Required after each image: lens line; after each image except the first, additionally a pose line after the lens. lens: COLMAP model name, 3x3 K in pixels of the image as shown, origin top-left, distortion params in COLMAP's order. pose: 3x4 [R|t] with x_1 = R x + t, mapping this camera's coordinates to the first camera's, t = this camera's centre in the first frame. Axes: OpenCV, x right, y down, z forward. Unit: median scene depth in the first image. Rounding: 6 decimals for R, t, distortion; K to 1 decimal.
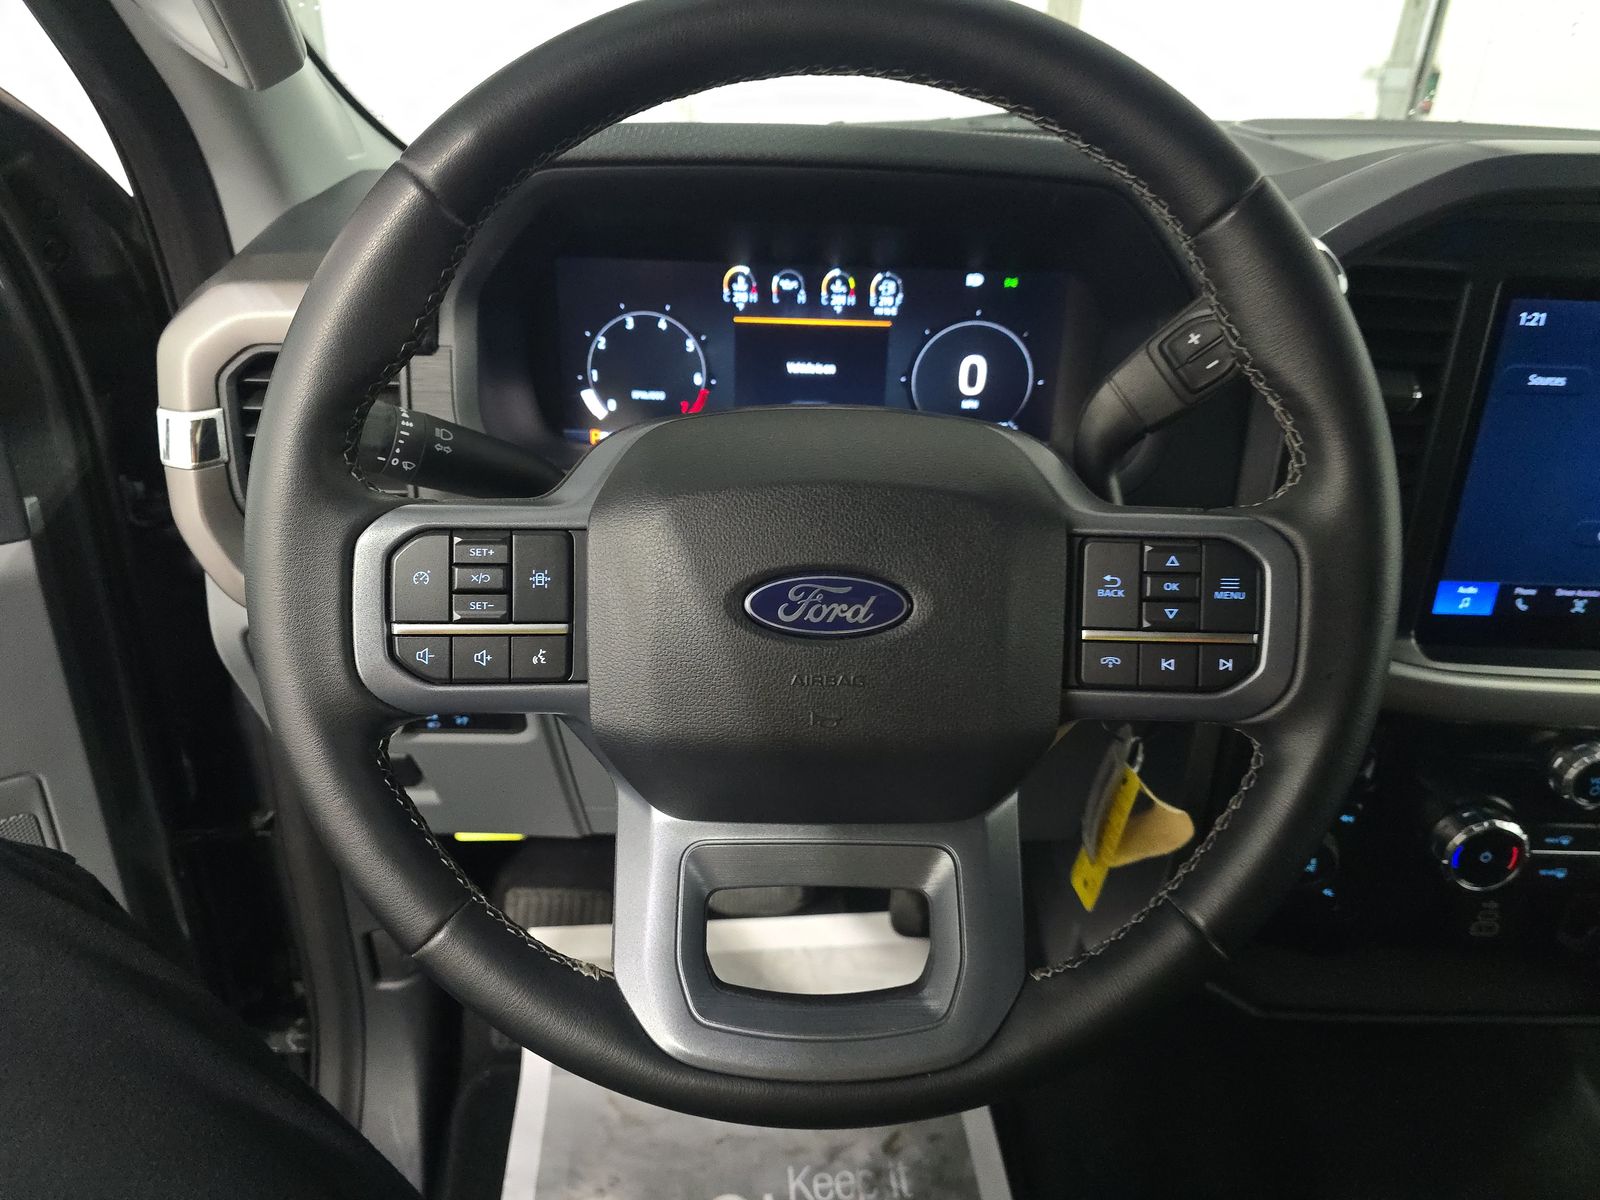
lens RADIAL K [[1093.0, 0, 800.0], [0, 1093.0, 600.0], [0, 0, 1]] dist [0.003378, 0.001126]
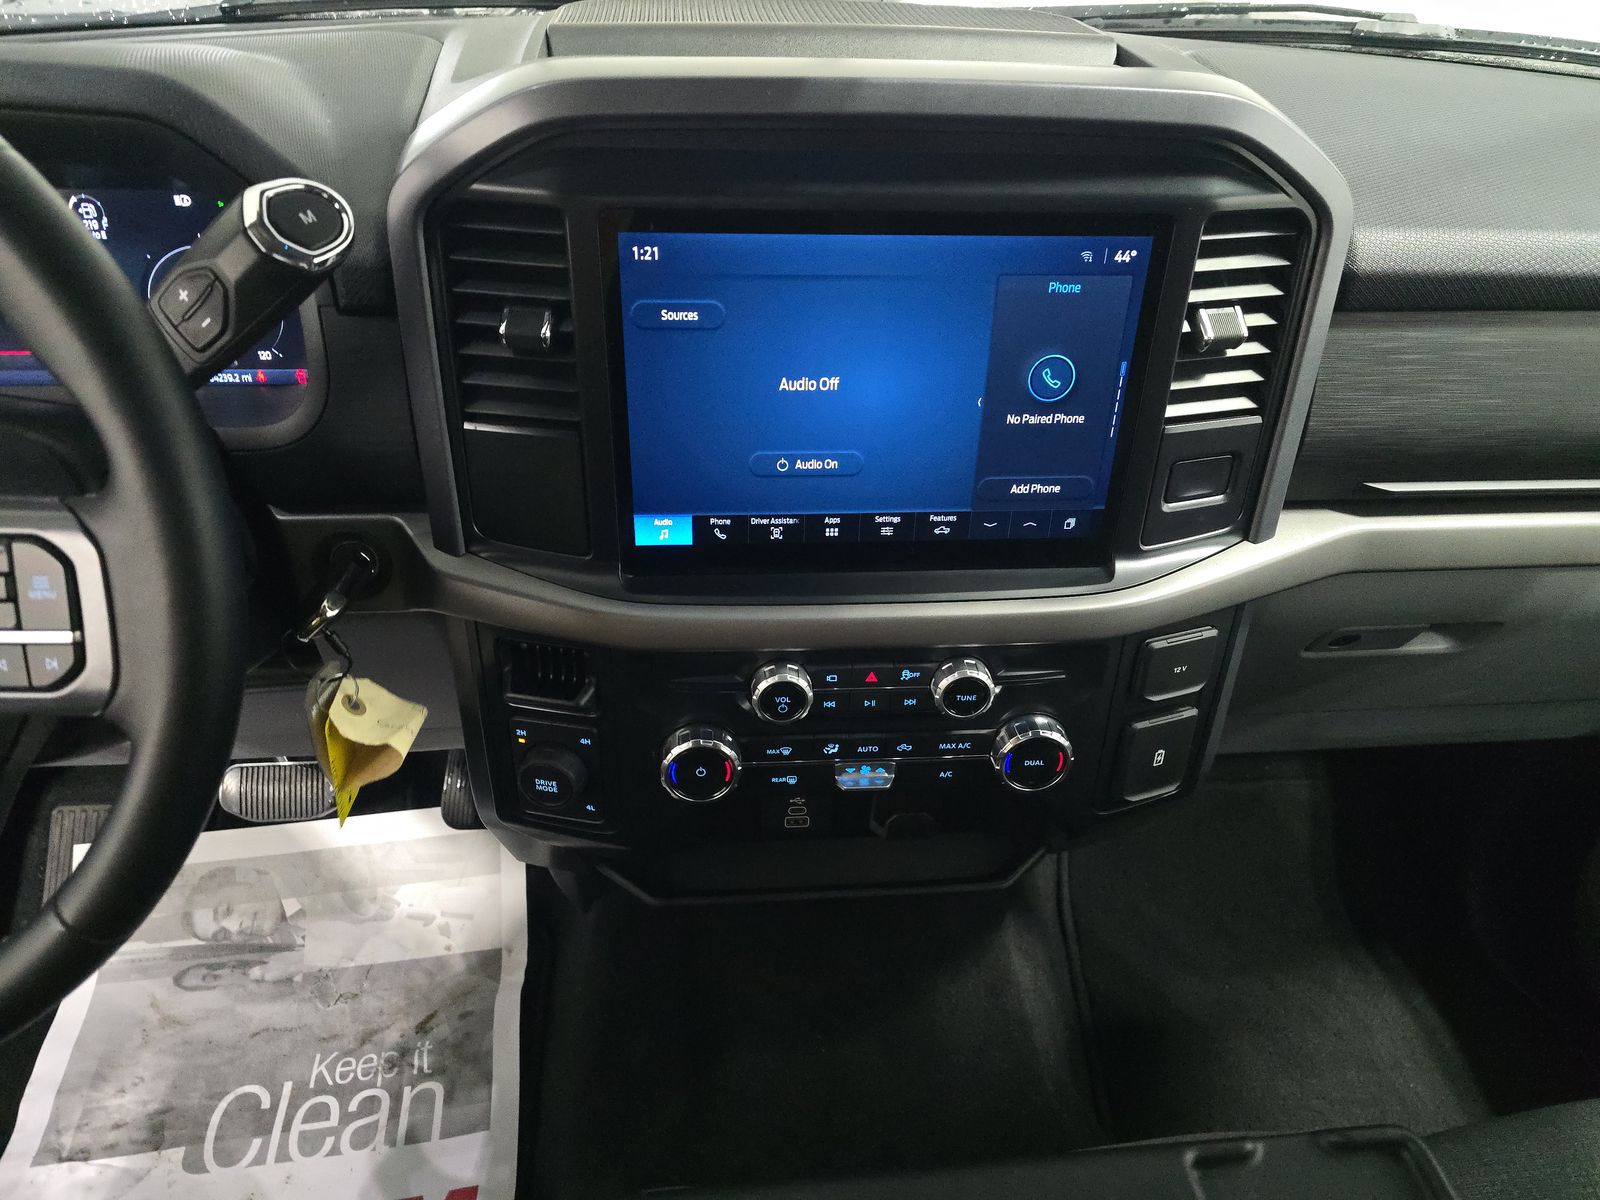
lens RADIAL K [[1070.2, 0, 800.0], [0, 1070.2, 600.0], [0, 0, 1]] dist [0.082787, -0.079749]
pose [[0.996953, -0.045945, 0.063042, 0.611410], [0.036445, 0.988857, 0.144338, -0.070277], [-0.068971, -0.141600, 0.987518, -0.006175]]
